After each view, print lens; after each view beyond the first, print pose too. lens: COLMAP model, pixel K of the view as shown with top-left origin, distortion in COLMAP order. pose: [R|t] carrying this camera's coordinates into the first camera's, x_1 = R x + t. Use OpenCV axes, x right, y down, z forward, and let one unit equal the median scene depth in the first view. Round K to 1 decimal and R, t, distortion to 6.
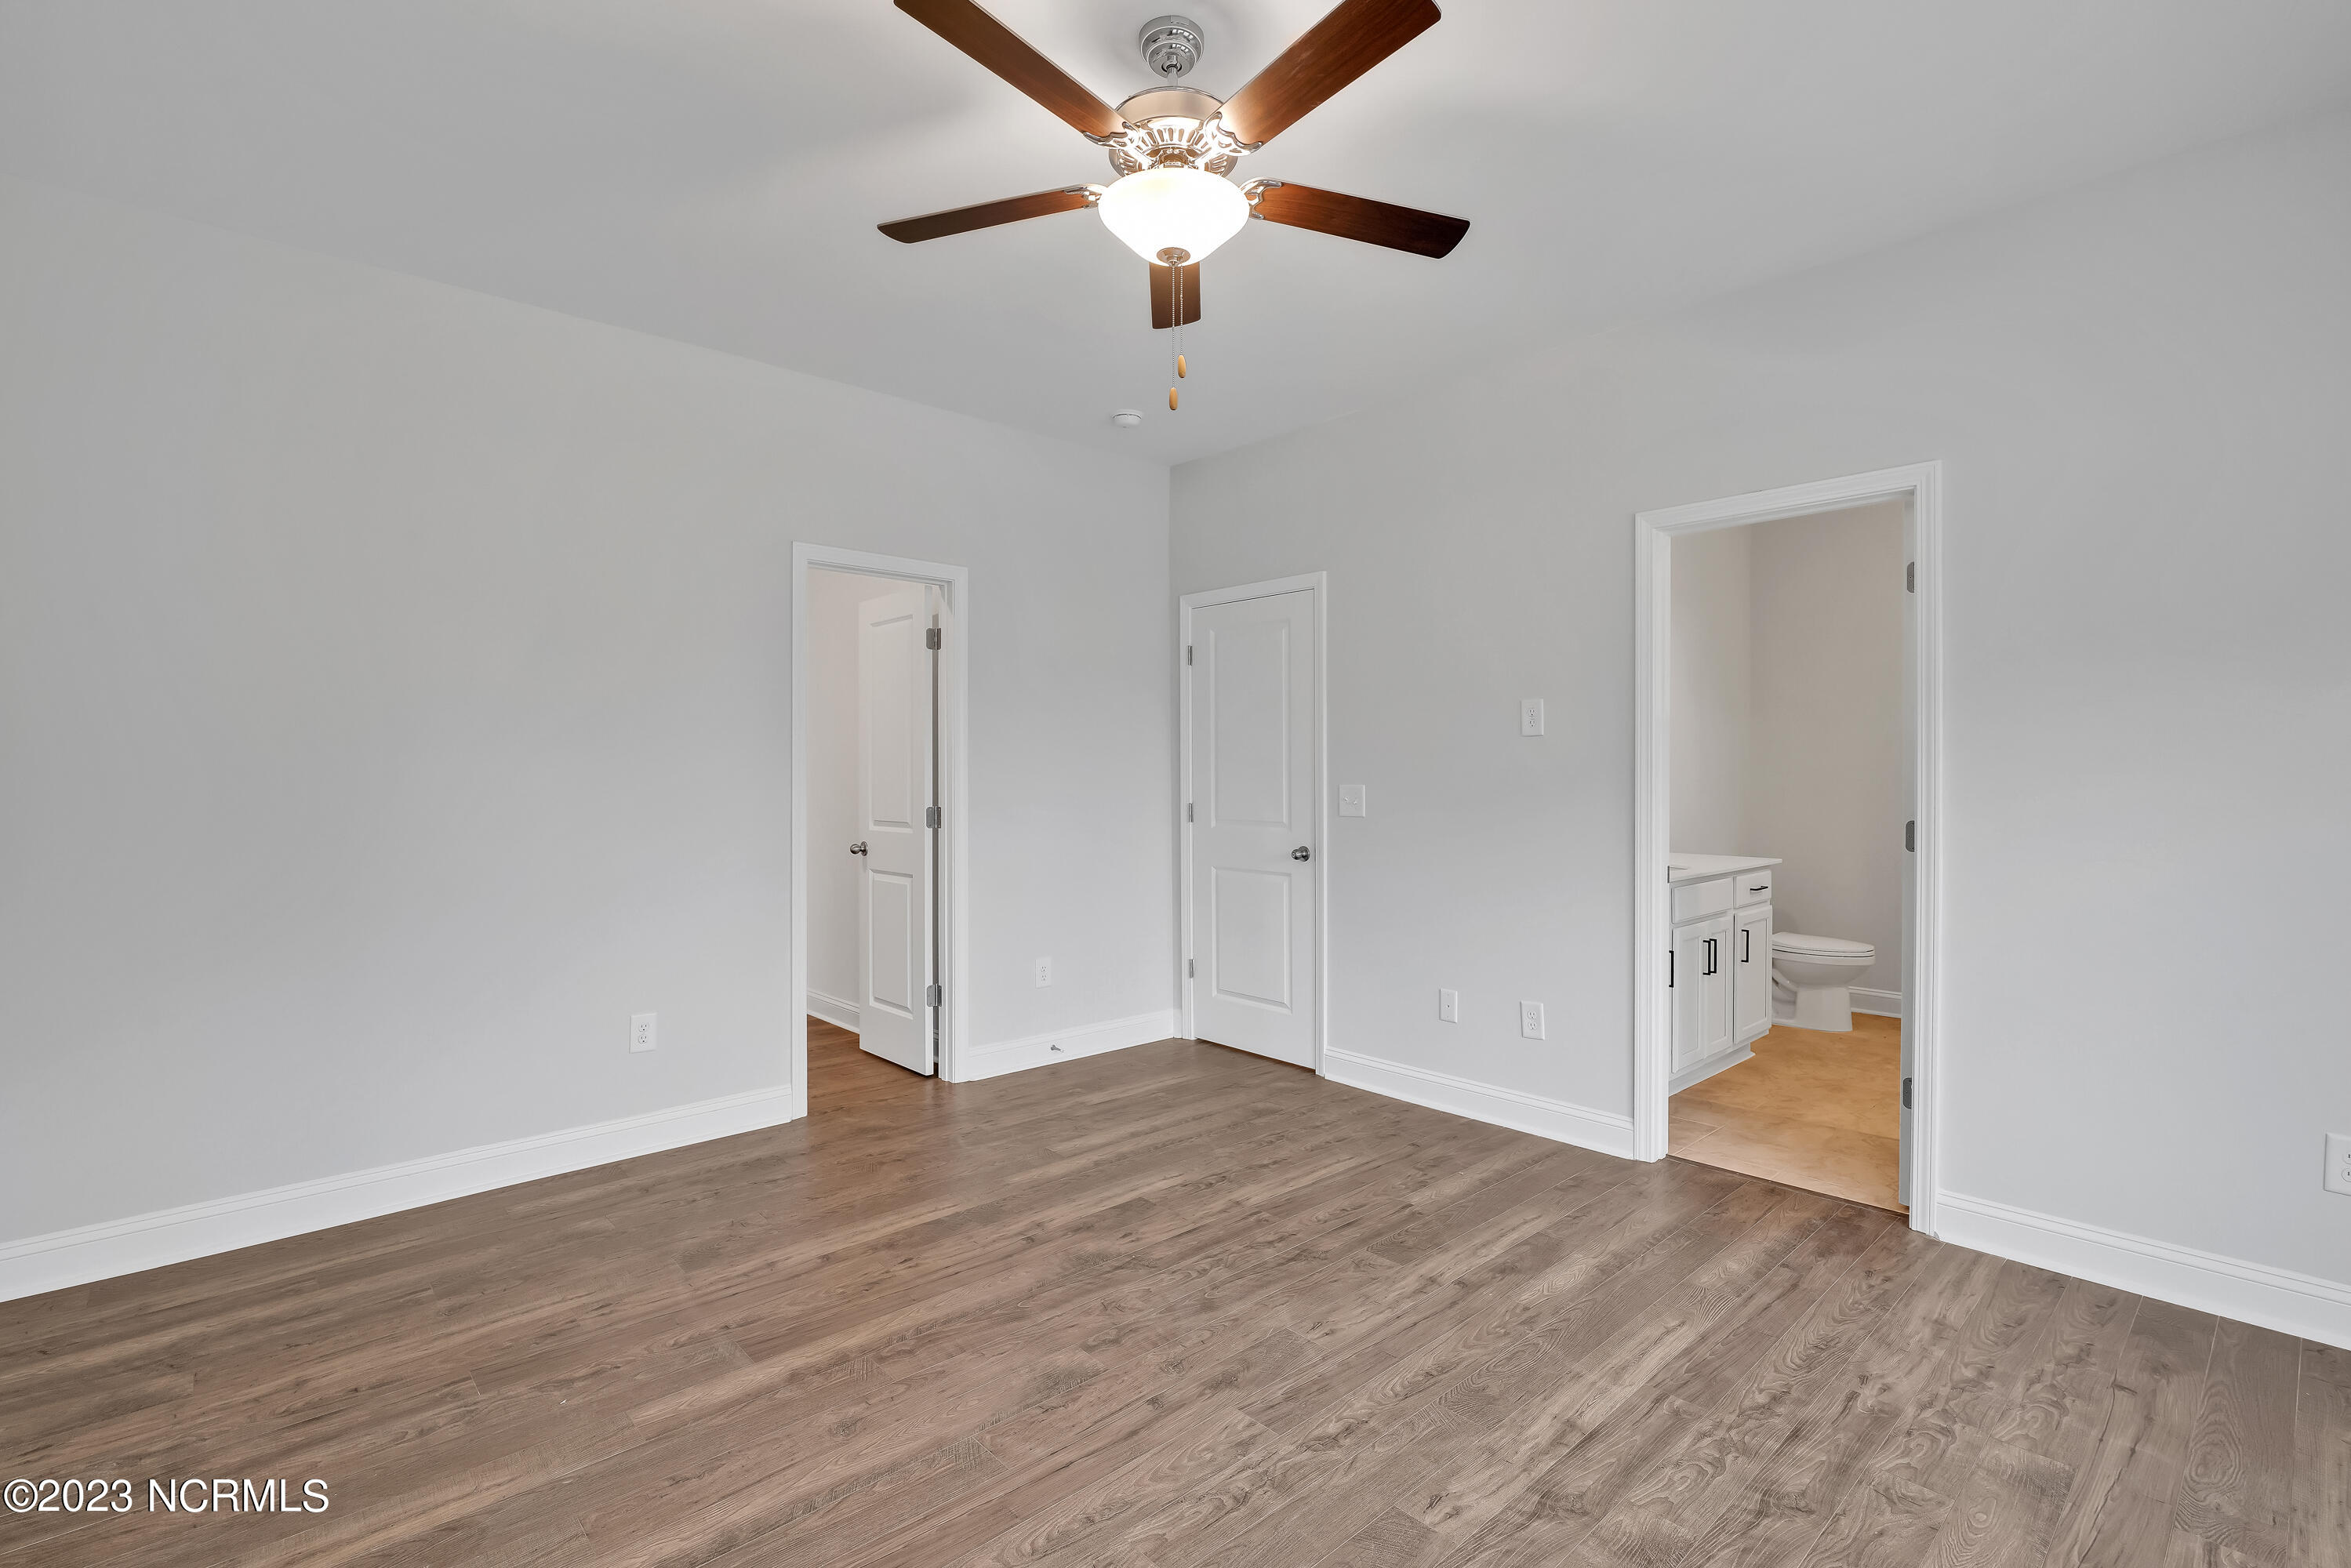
lens RADIAL K [[1077.4, 0, 1174.8], [0, 1077.4, 760.7], [0, 0, 1]] dist [-0.015362, 0.000510]
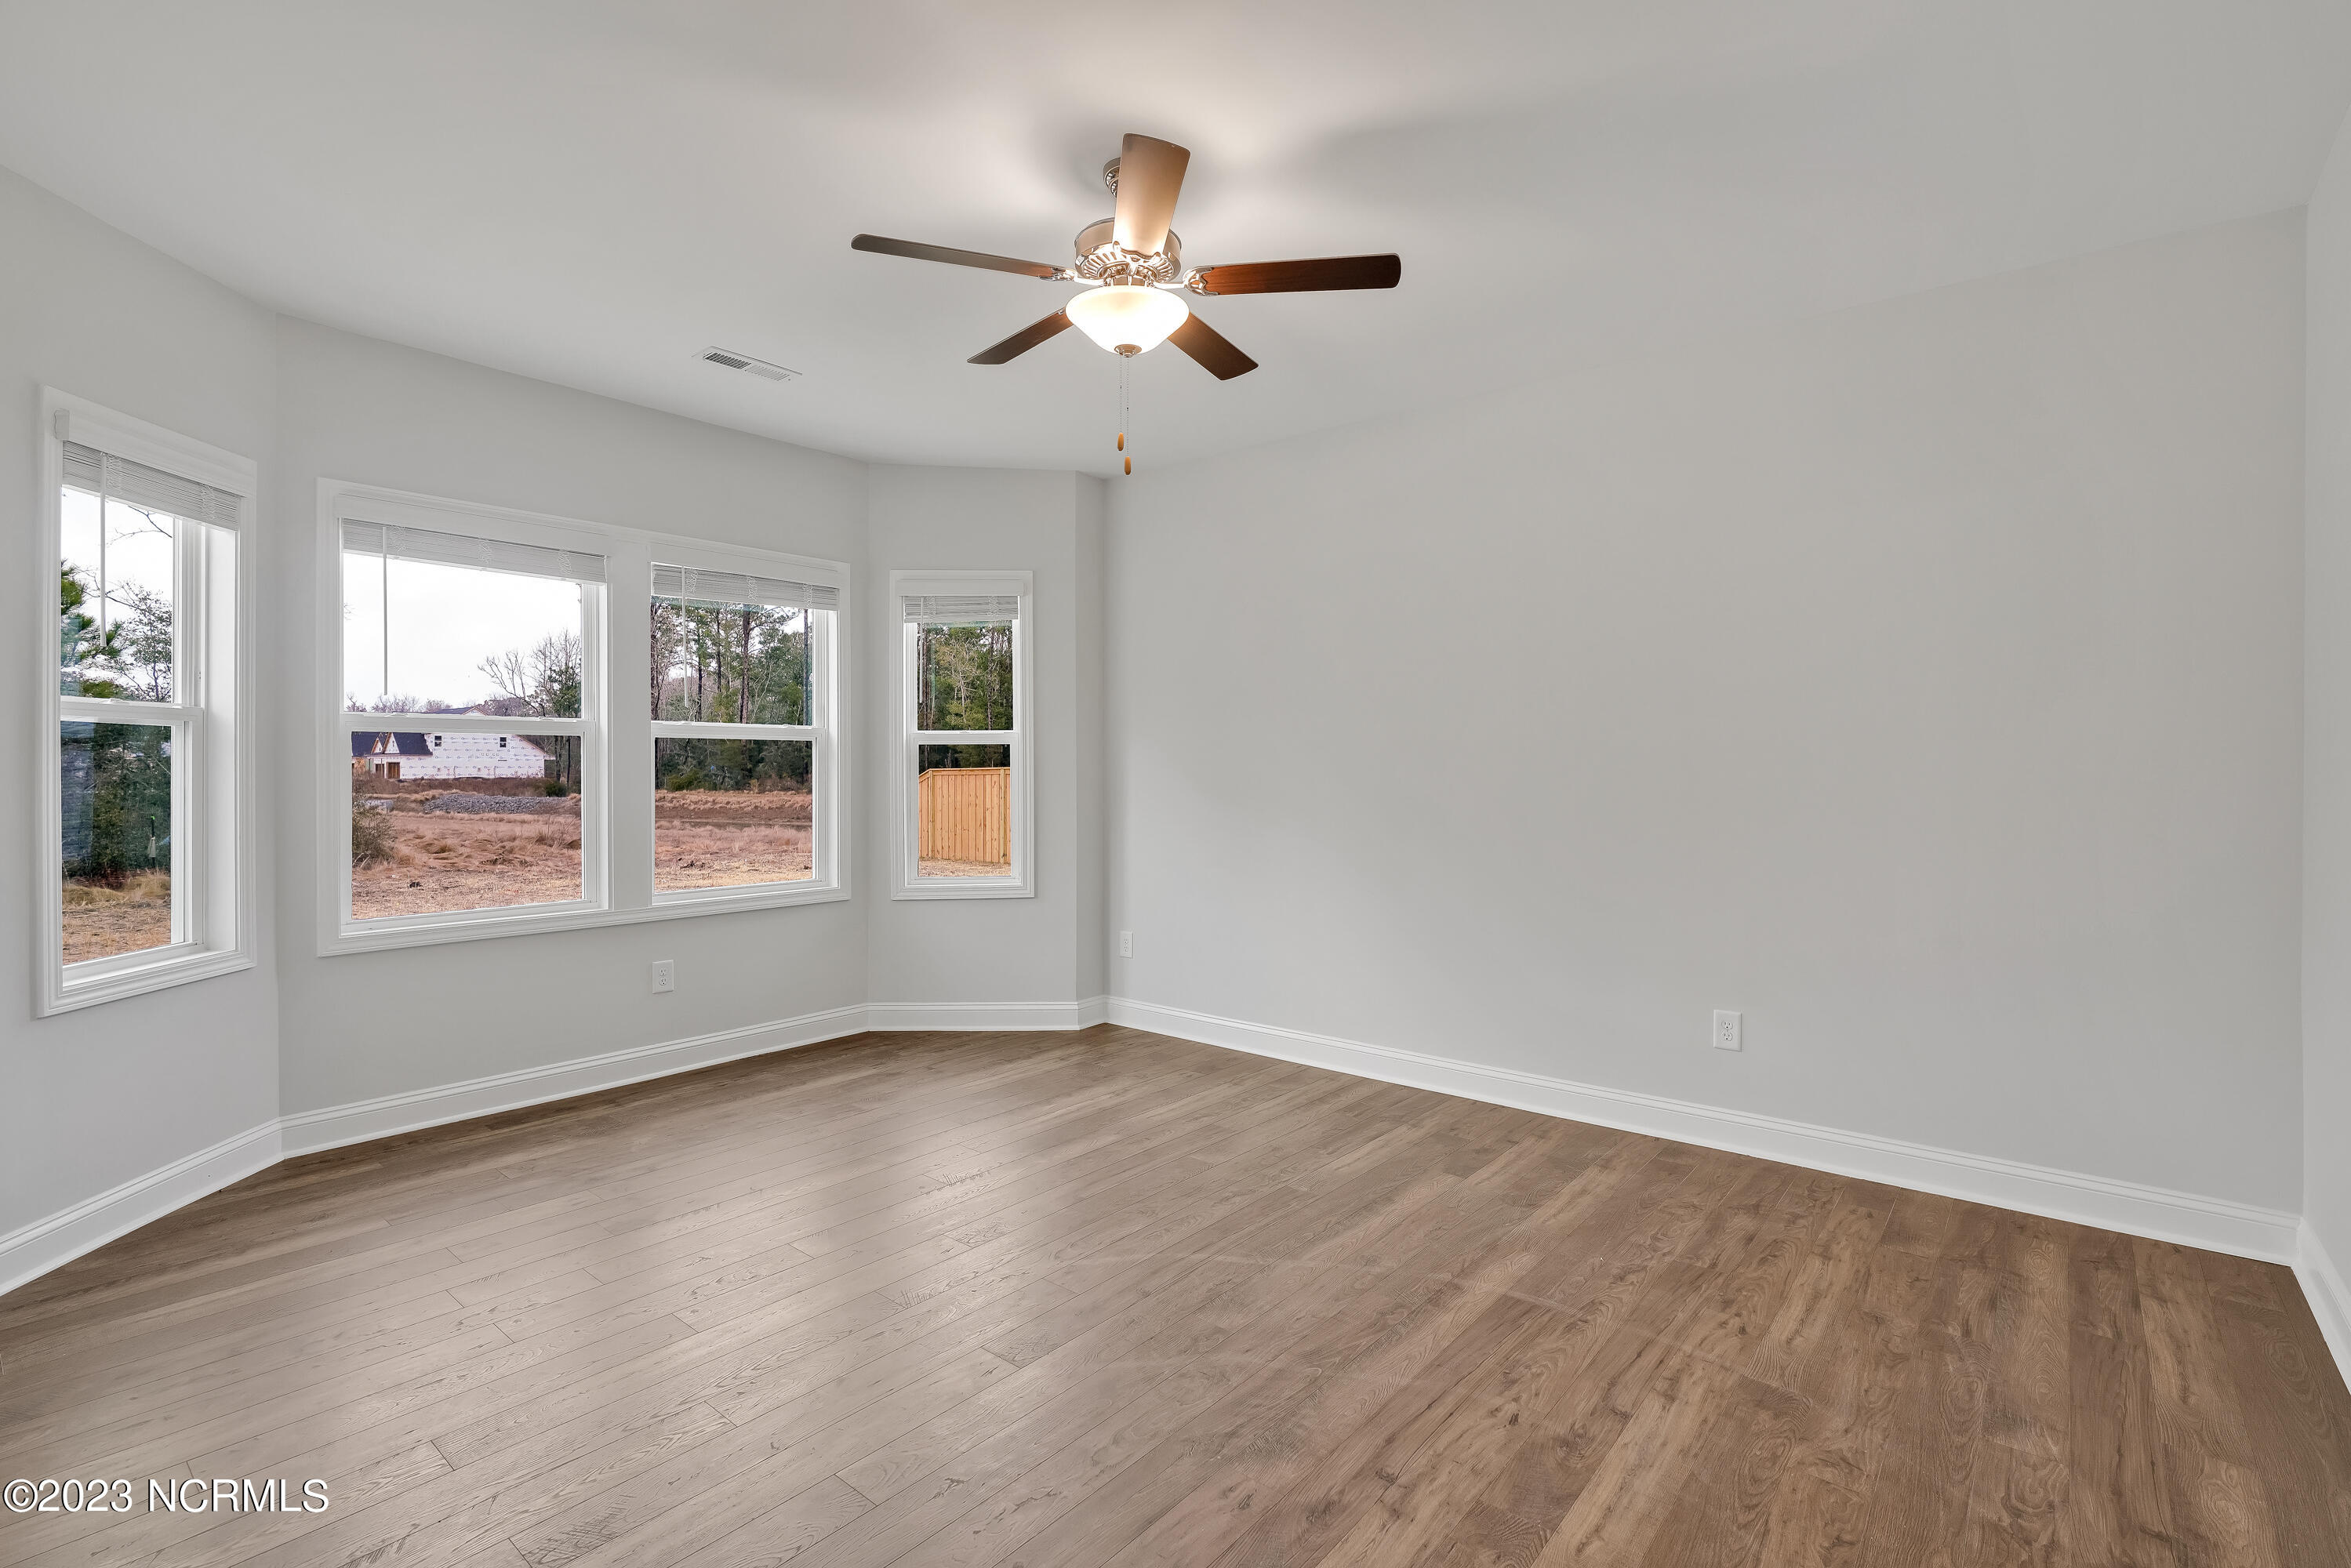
lens RADIAL K [[1077.4, 0, 1174.8], [0, 1077.4, 760.7], [0, 0, 1]] dist [-0.015362, 0.000510]
pose [[-0.990003, -0.000568, -0.141046, 0.101584], [0.001367, 0.999906, -0.013622, 0.015841], [0.141041, -0.013679, -0.989909, 1.913258]]
